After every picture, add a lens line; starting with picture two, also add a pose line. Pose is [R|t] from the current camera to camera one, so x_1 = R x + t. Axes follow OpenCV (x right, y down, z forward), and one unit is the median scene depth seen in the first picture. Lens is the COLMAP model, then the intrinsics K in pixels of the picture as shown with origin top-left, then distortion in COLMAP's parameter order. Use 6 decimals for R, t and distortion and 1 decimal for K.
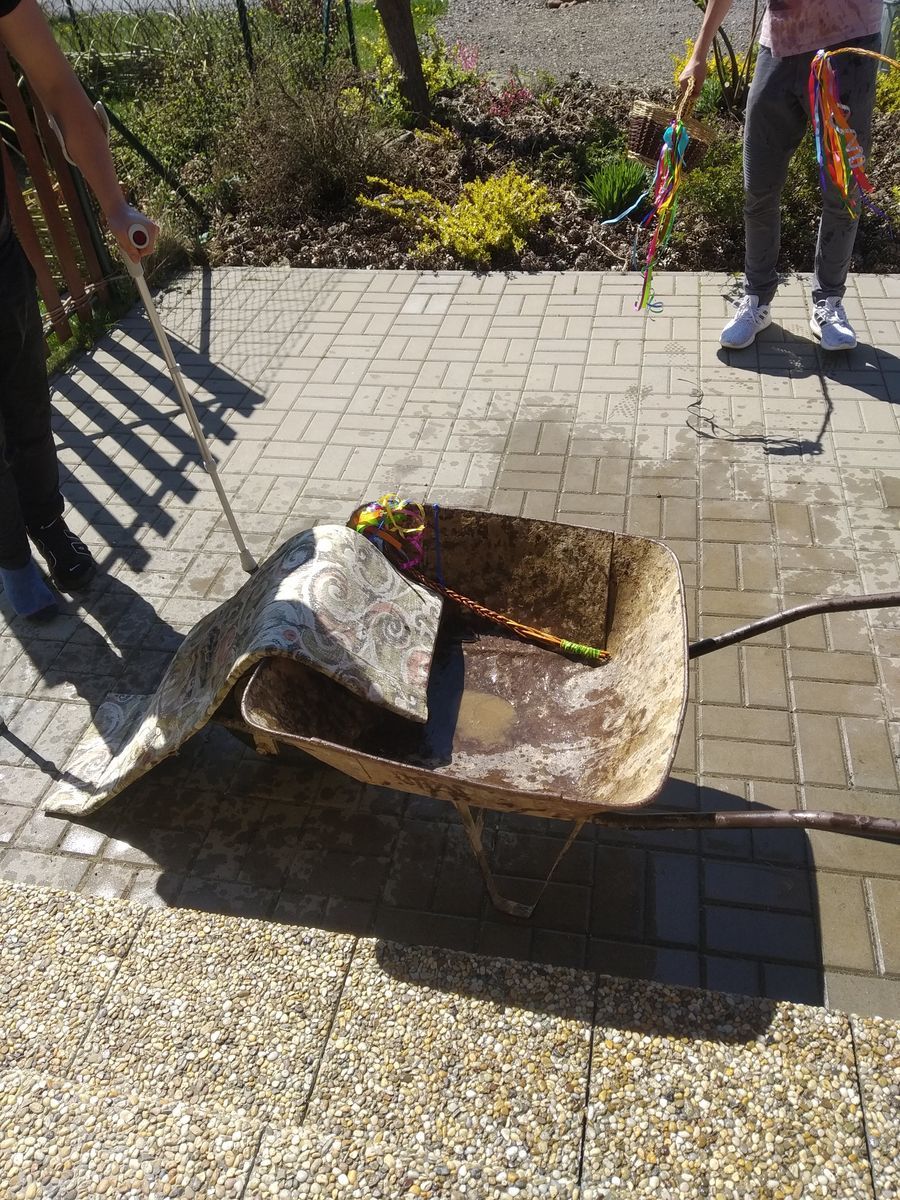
lens RADIAL K [[909.1, 0, 450.3], [0, 909.1, 605.1], [0, 0, 1]] dist [0.036457, -0.070224]
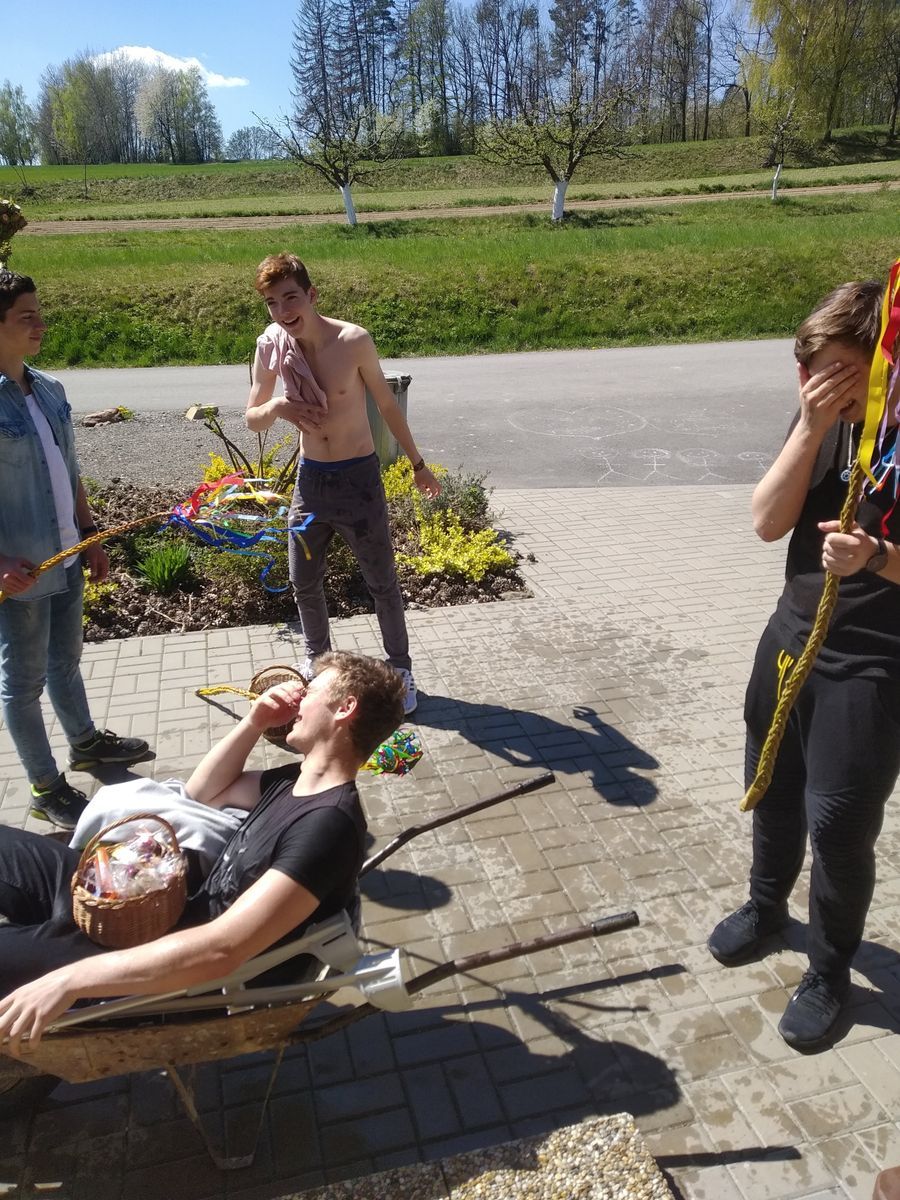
lens RADIAL K [[933.4, 0, 447.7], [0, 933.4, 585.3], [0, 0, 1]] dist [0.030129, -0.048734]
pose [[0.898090, -0.081368, 0.432219, -0.015841], [0.243853, 0.909975, -0.335382, 0.059287], [-0.366019, 0.406601, 0.837081, -0.140197]]
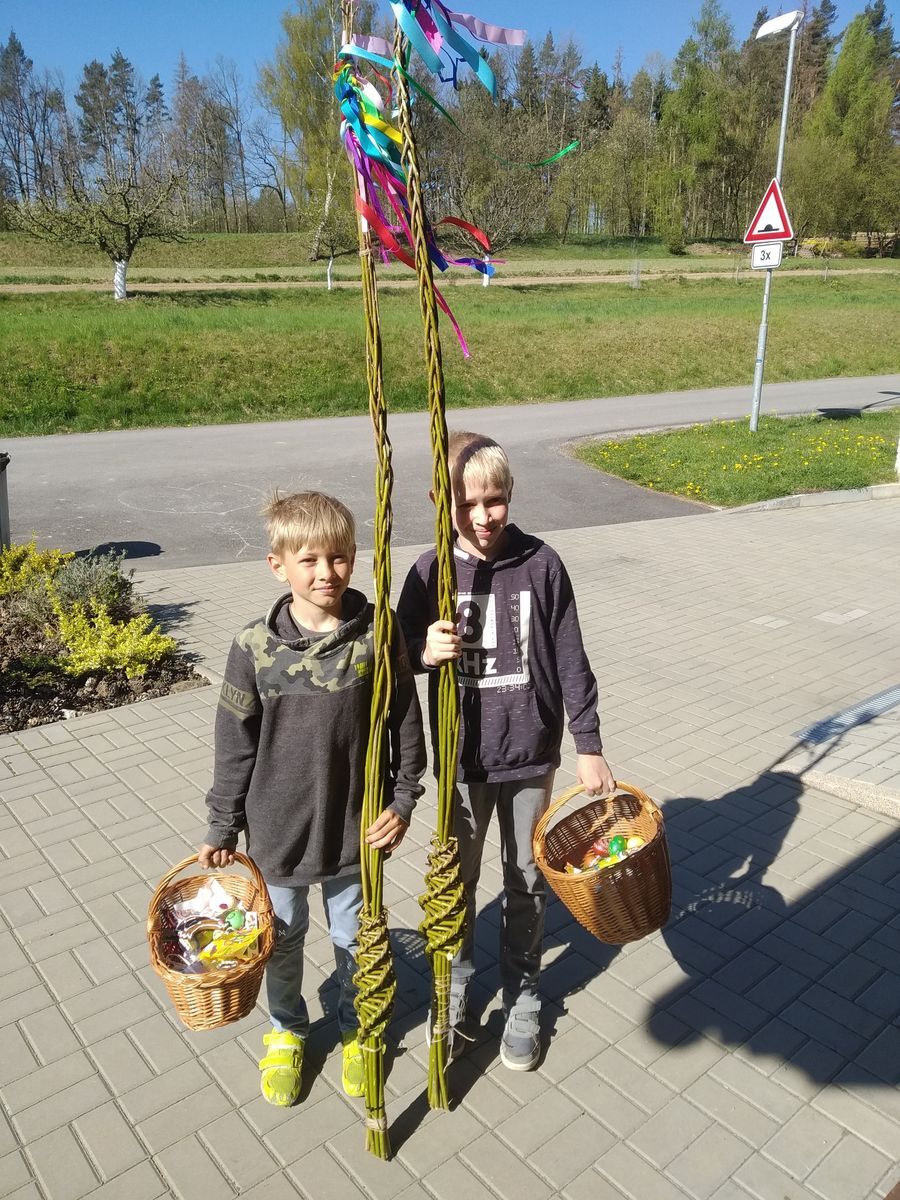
lens RADIAL K [[911.6, 0, 447.9], [0, 911.6, 603.8], [0, 0, 1]] dist [0.031869, -0.067212]
pose [[0.614311, -0.135557, 0.777333, -0.052211], [0.474981, 0.850186, -0.227107, -0.005559], [-0.630091, 0.508732, 0.586665, -0.025759]]
